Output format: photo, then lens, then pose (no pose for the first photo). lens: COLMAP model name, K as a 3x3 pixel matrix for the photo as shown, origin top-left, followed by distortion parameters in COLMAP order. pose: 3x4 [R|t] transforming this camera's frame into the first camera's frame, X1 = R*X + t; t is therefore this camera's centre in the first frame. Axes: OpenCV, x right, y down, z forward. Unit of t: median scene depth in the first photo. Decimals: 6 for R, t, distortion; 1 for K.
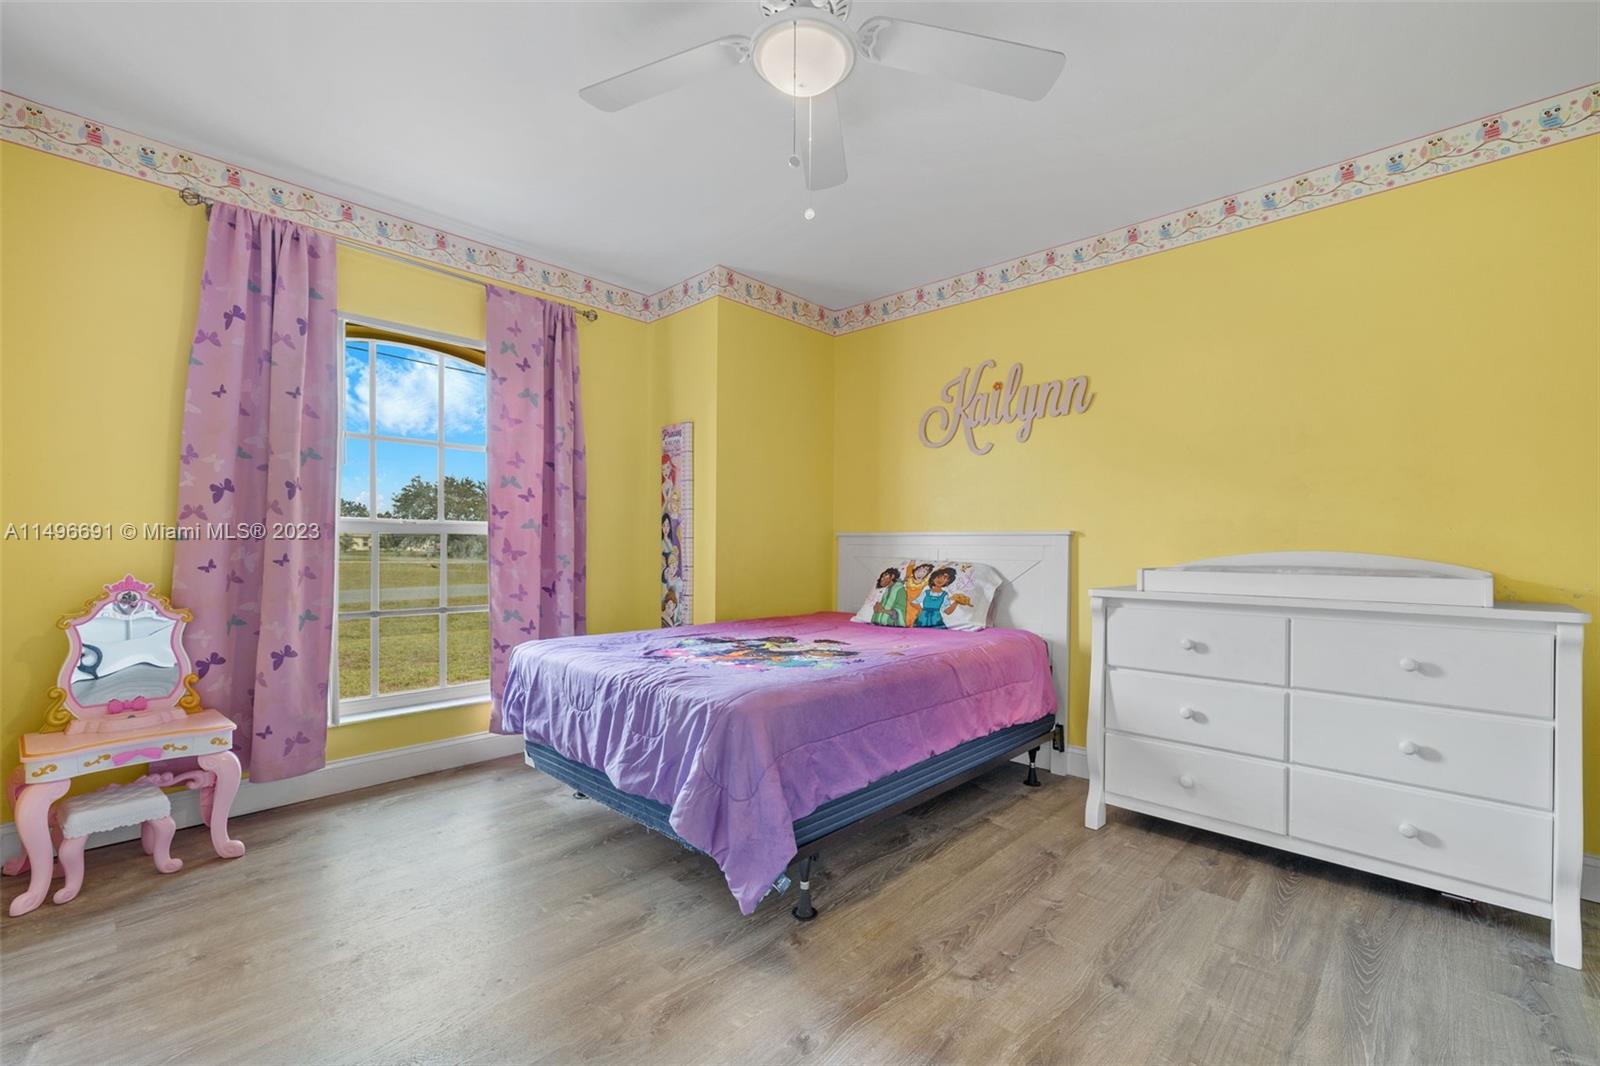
lens RADIAL K [[676.0, 0, 799.4], [0, 676.0, 545.1], [0, 0, 1]] dist [0.001736, 0.000112]
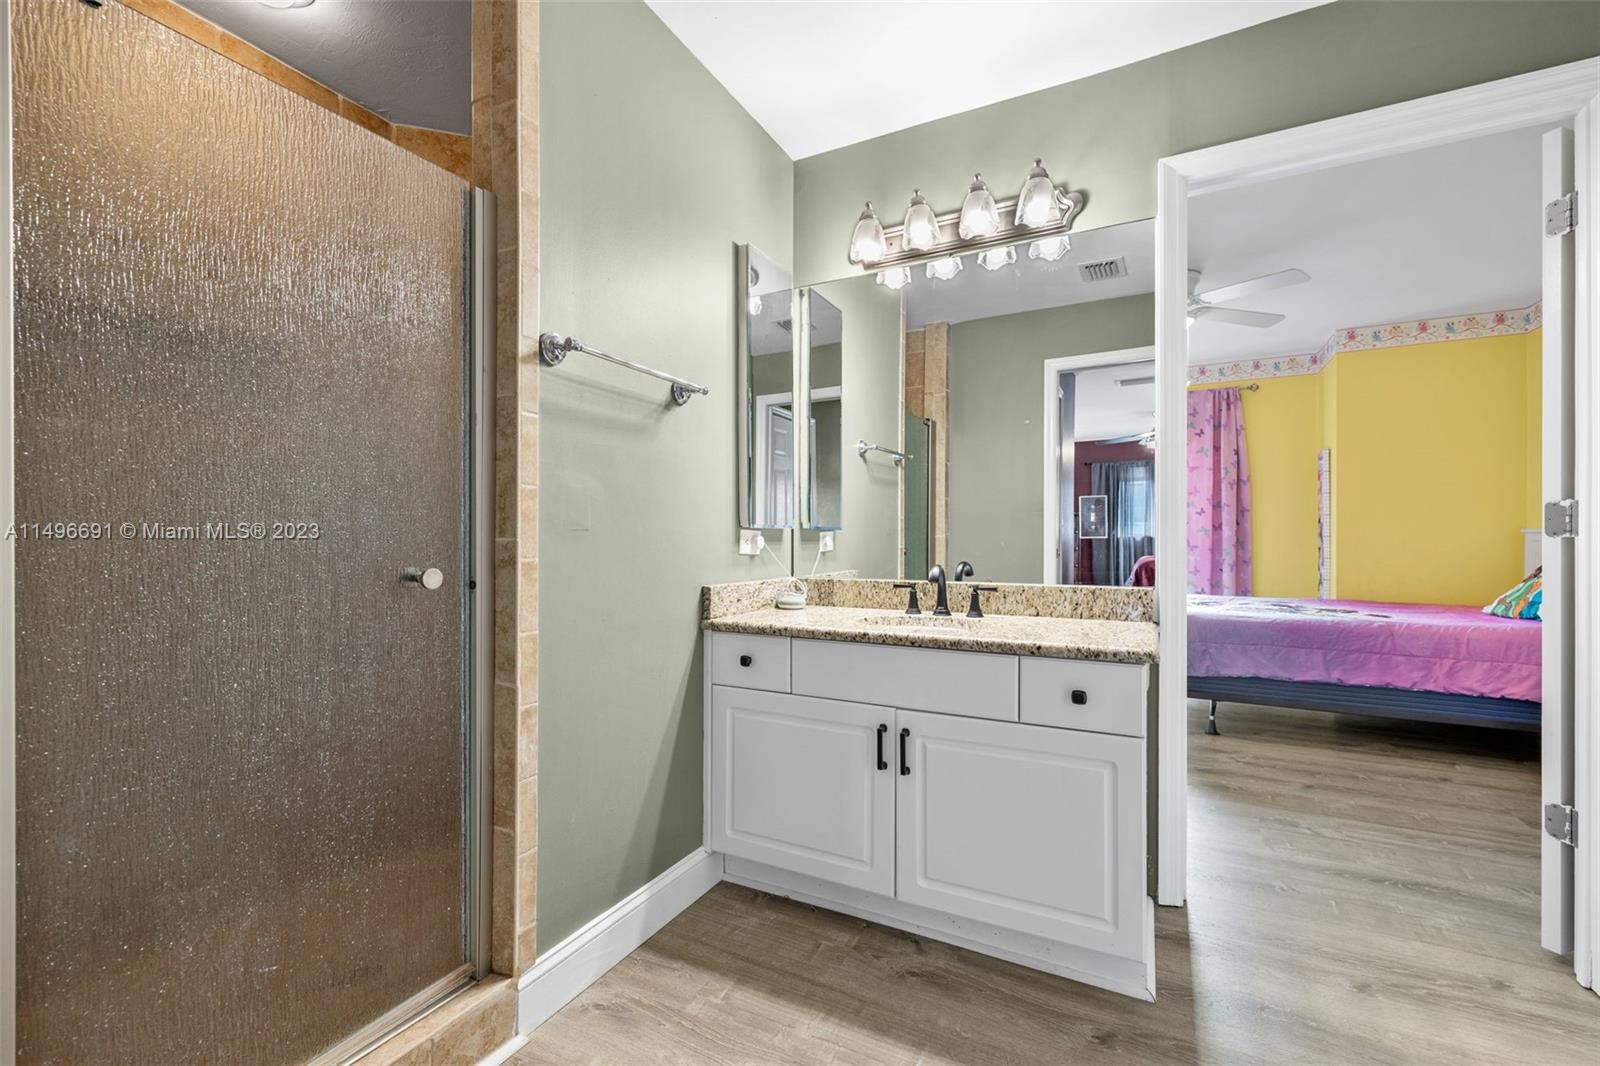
lens RADIAL K [[676.0, 0, 799.7], [0, 676.0, 538.8], [0, 0, 1]] dist [0.001736, 0.000112]
pose [[0.271570, -0.007385, -0.962390, 0.913261], [-0.001162, 0.999967, -0.008002, 0.005448], [0.962418, 0.003291, 0.271553, -0.386440]]
